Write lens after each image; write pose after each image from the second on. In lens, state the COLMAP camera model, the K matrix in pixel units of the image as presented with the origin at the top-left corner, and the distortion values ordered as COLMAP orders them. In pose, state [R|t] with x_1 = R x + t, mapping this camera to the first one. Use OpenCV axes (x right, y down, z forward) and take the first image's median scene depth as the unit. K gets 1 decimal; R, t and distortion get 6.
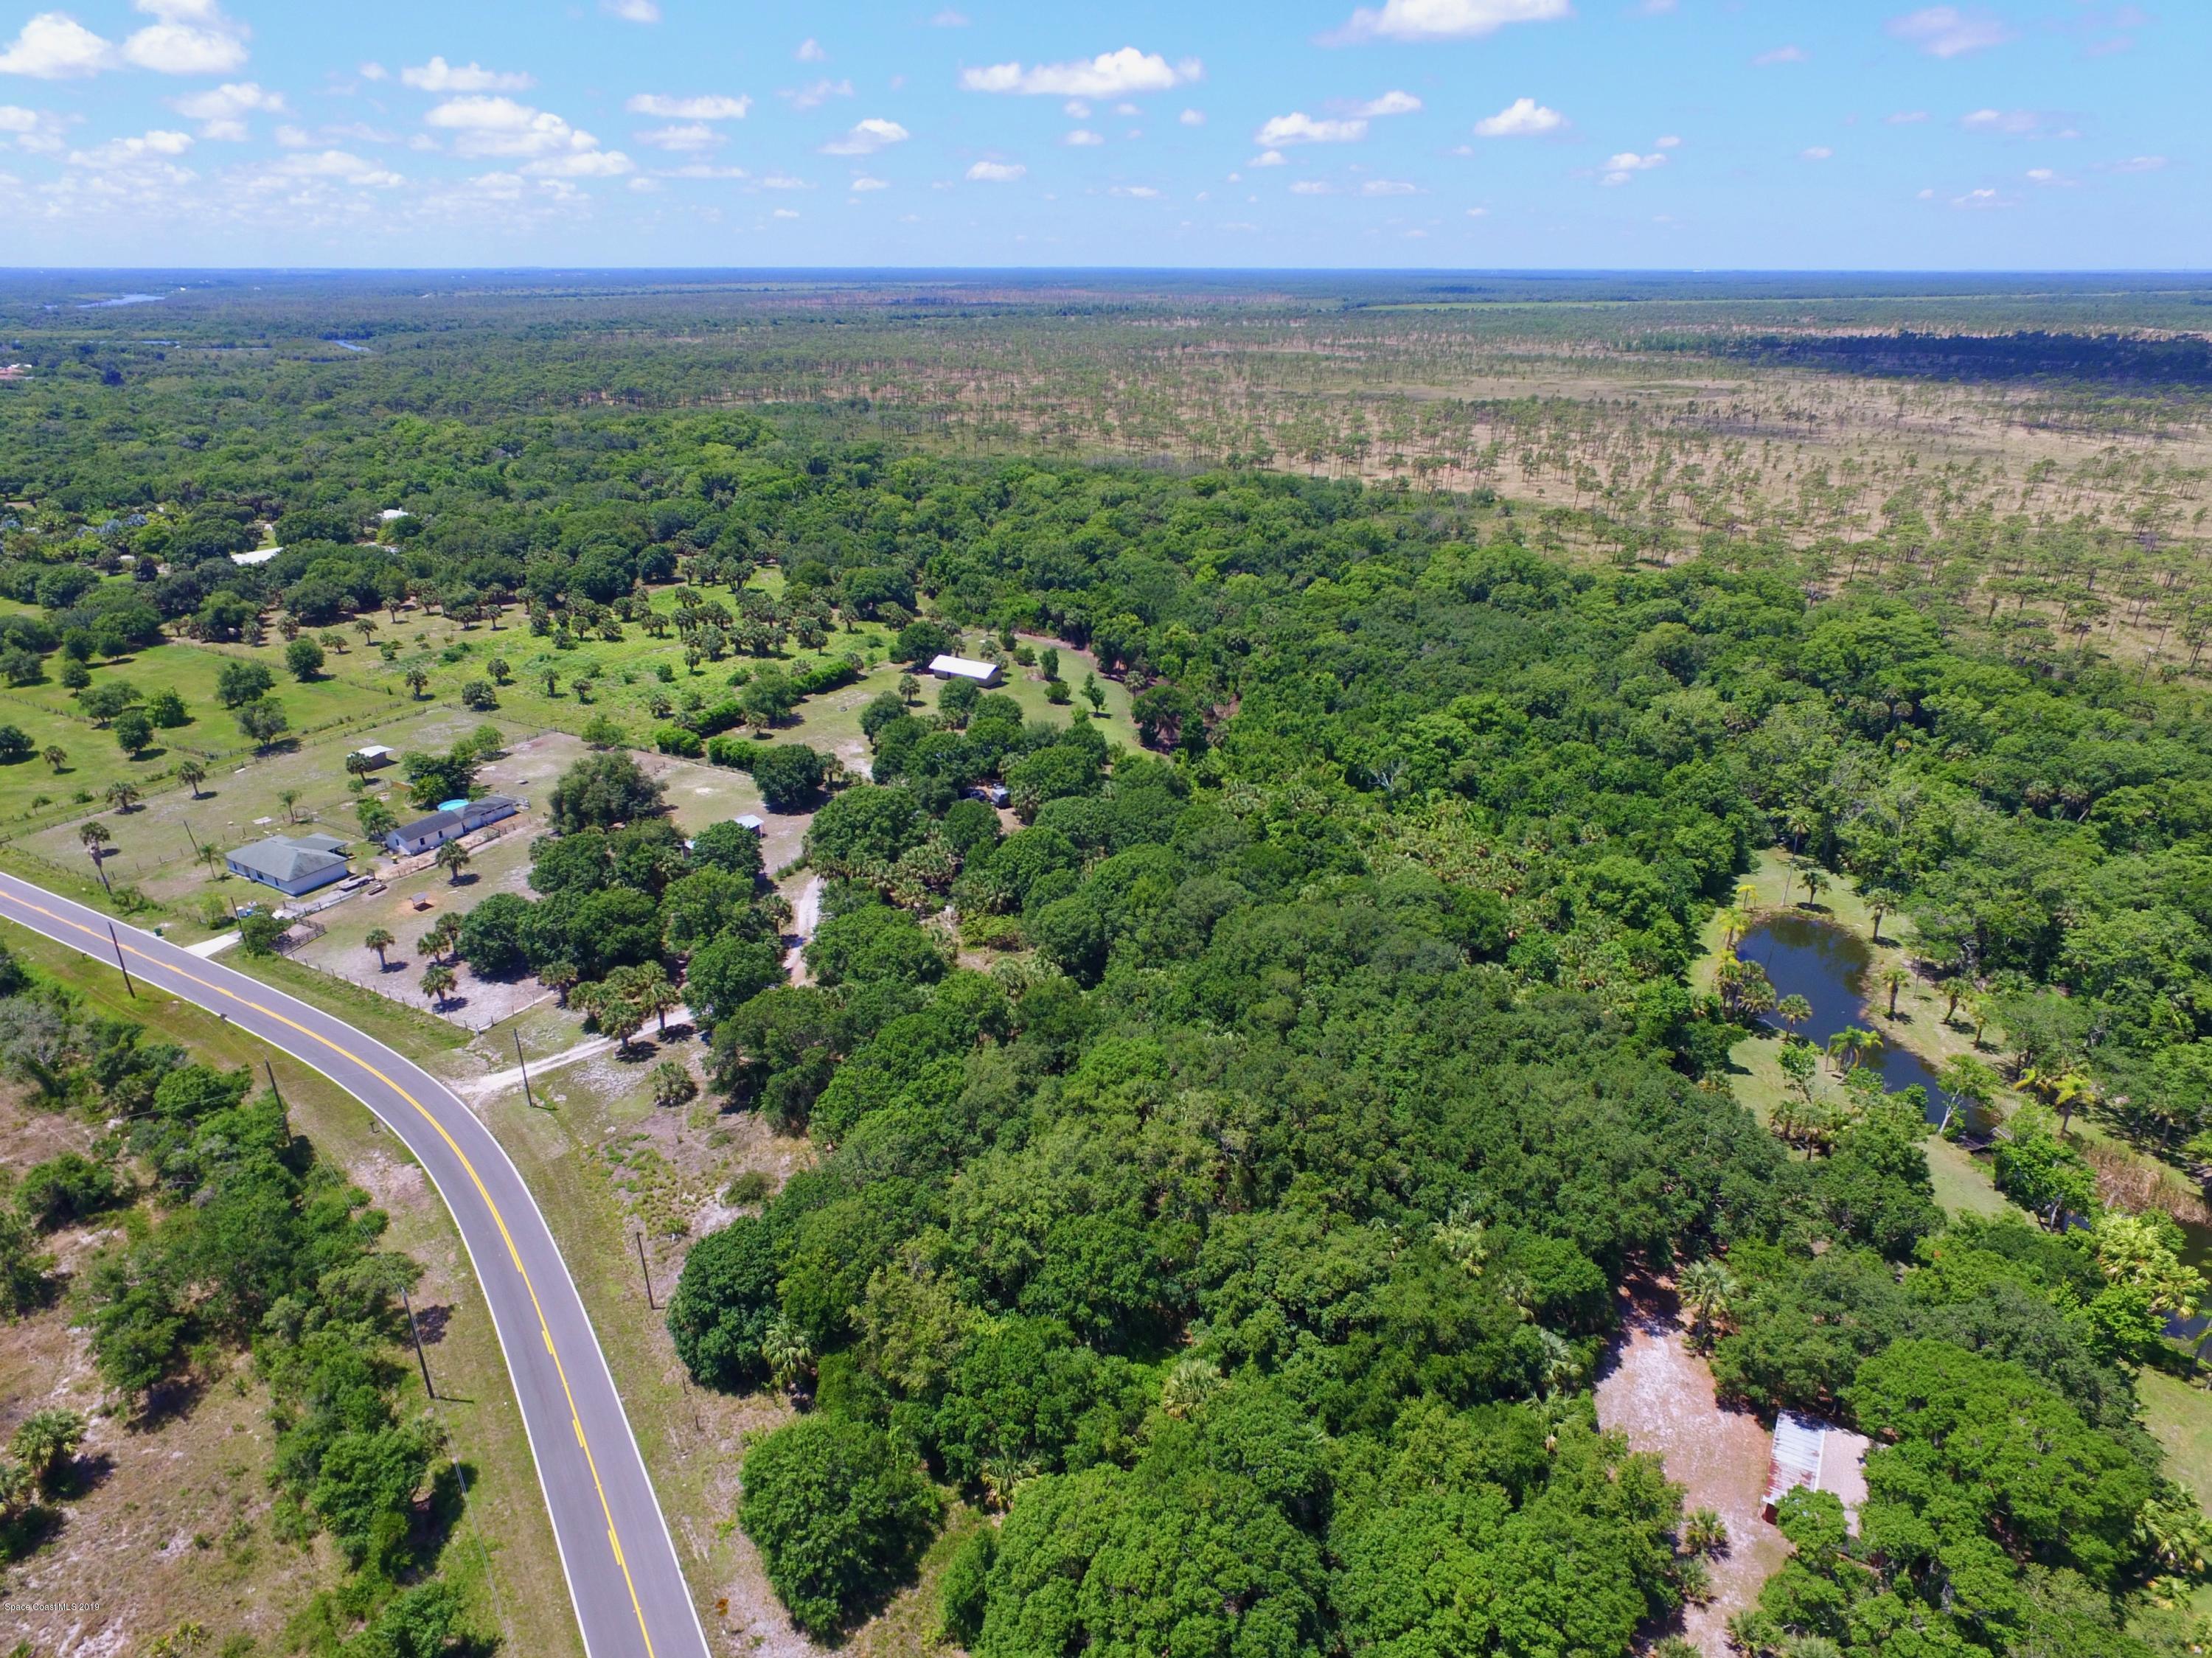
lens RADIAL K [[1316.6, 0, 1106.0], [0, 1316.6, 829.0], [0, 0, 1]] dist [-0.014798, 0.014798]
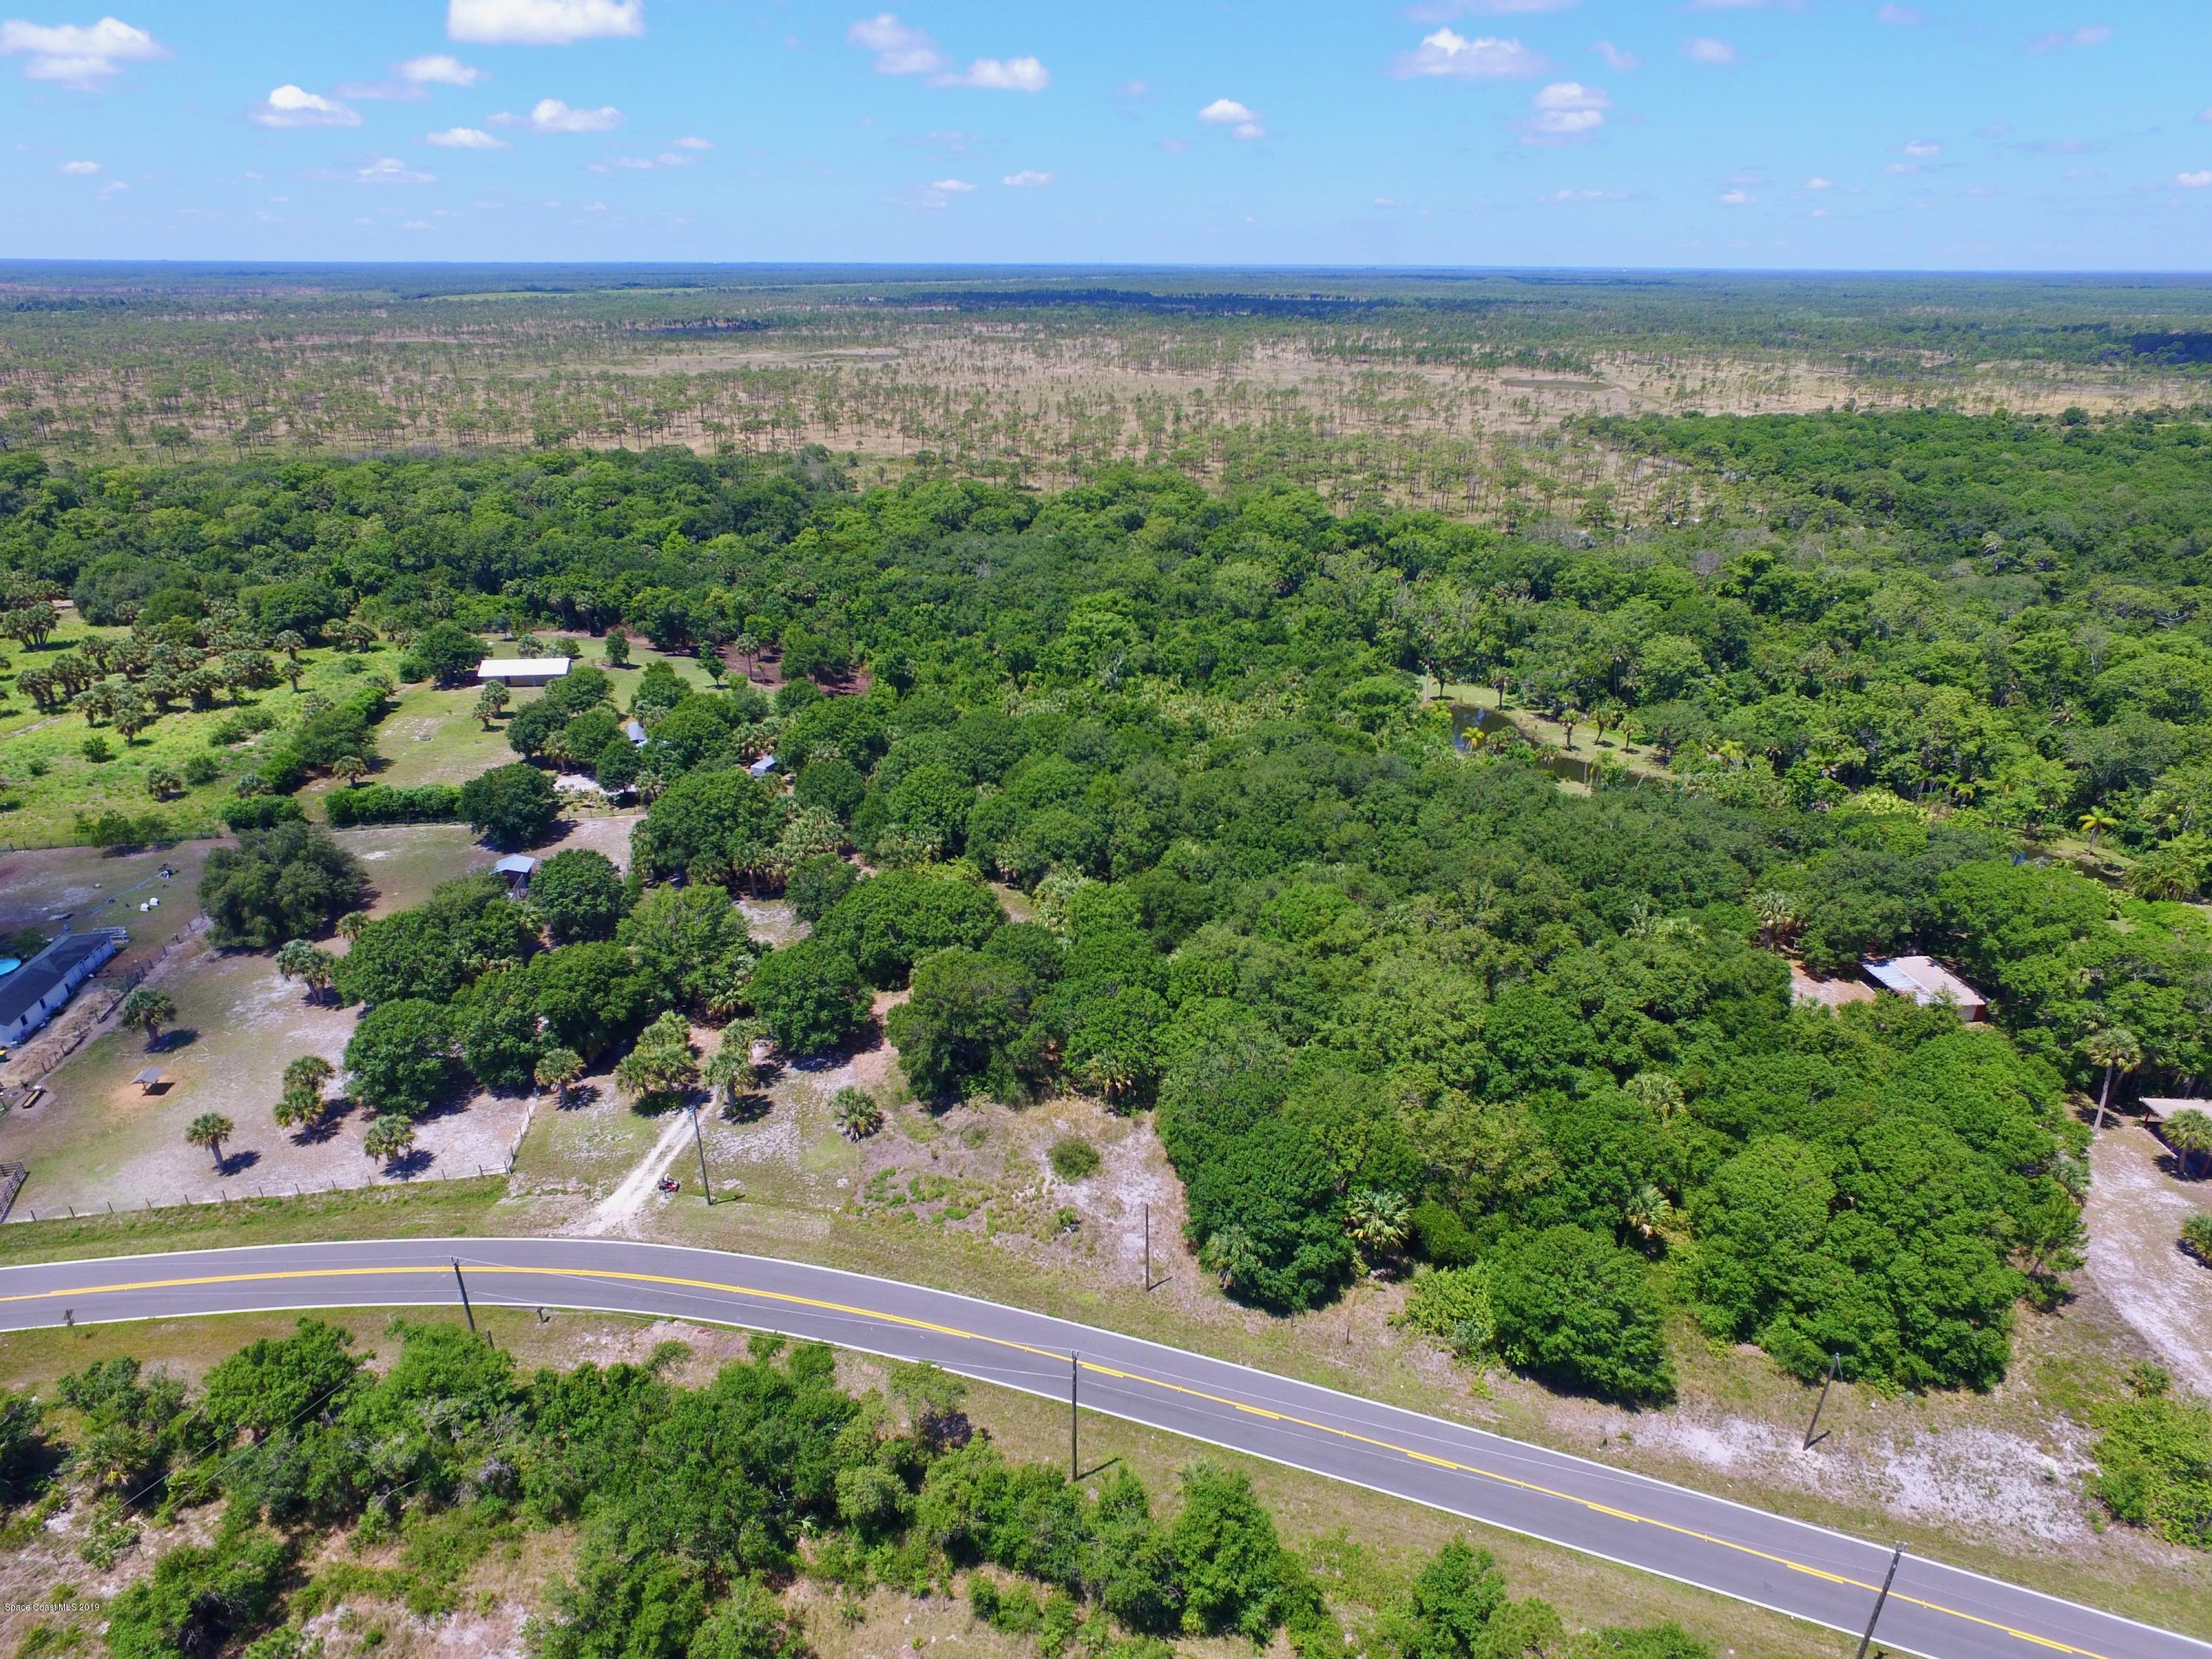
lens RADIAL K [[1292.8, 0, 1105.0], [0, 1292.8, 822.4], [0, 0, 1]] dist [-0.017570, 0.017691]
pose [[0.783226, -0.247125, 0.570514, -0.326178], [0.243523, 0.966232, 0.084216, -0.006337], [-0.572061, 0.072973, 0.816958, 0.121973]]
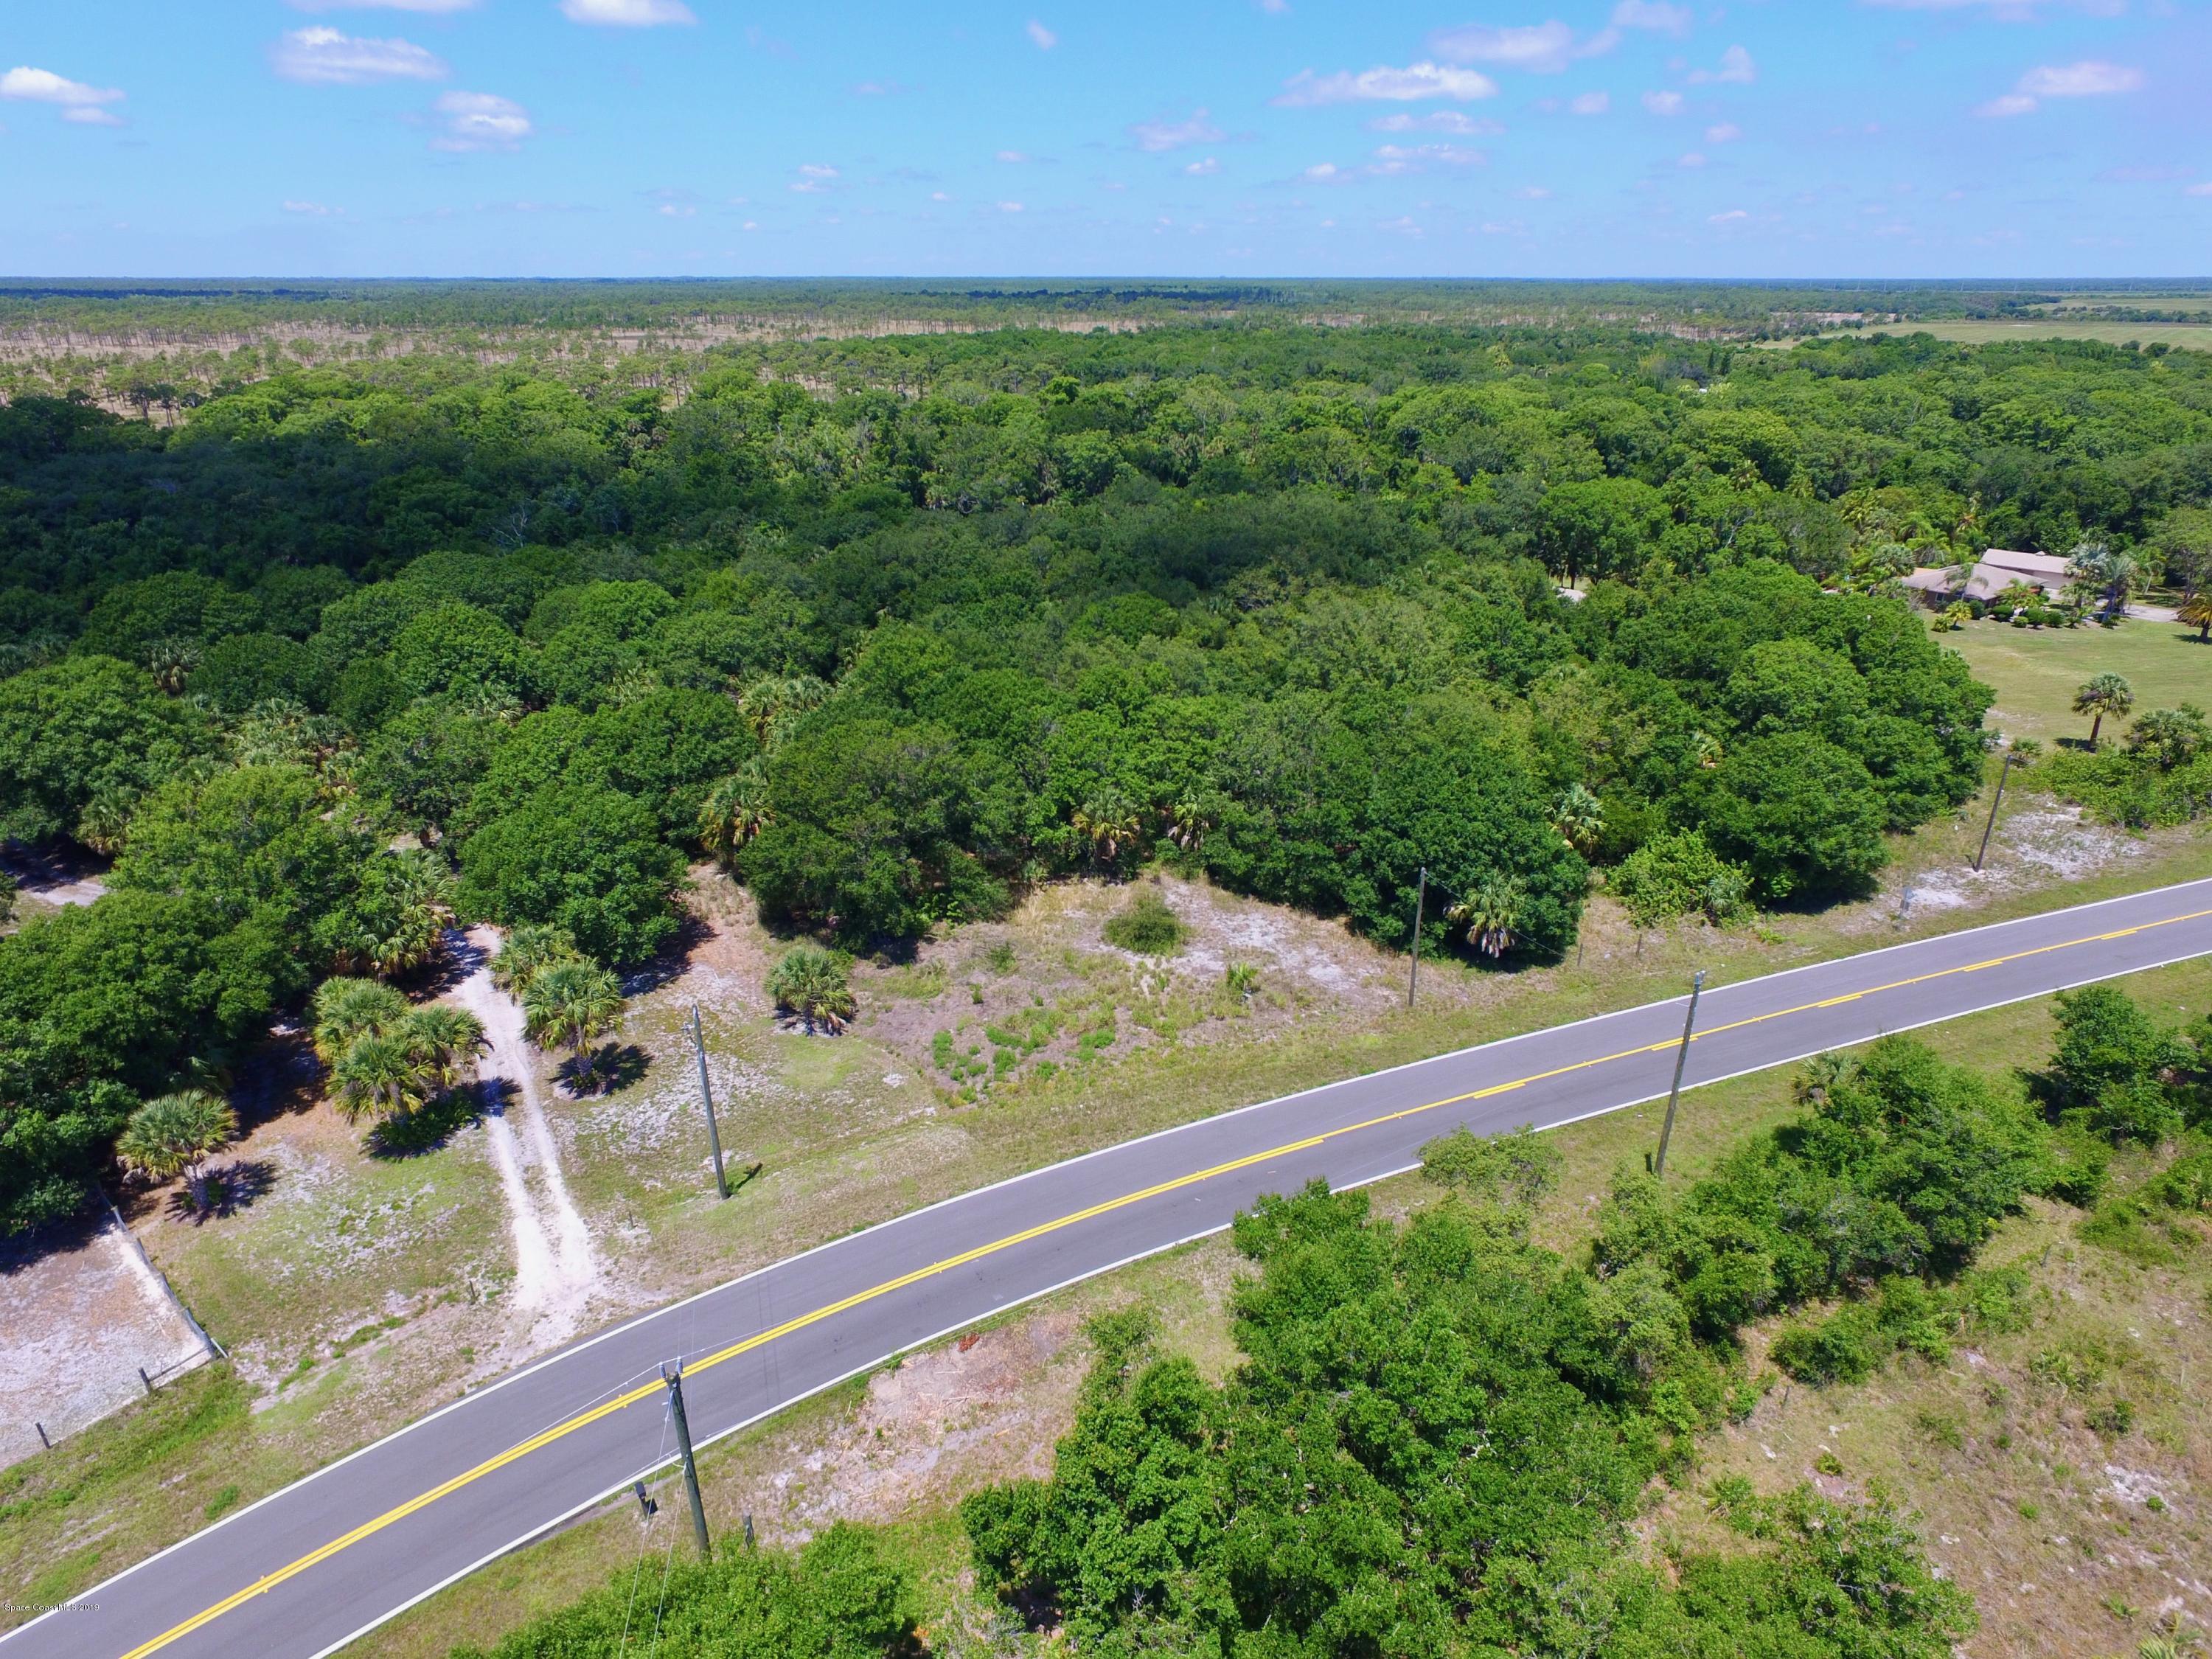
lens RADIAL K [[1292.8, 0, 1105.0], [0, 1292.8, 822.4], [0, 0, 1]] dist [-0.017570, 0.017691]
pose [[0.190196, -0.386317, 0.902544, -0.375982], [0.390243, 0.873324, 0.291573, 0.020891], [-0.900853, 0.296756, 0.316860, 0.380219]]
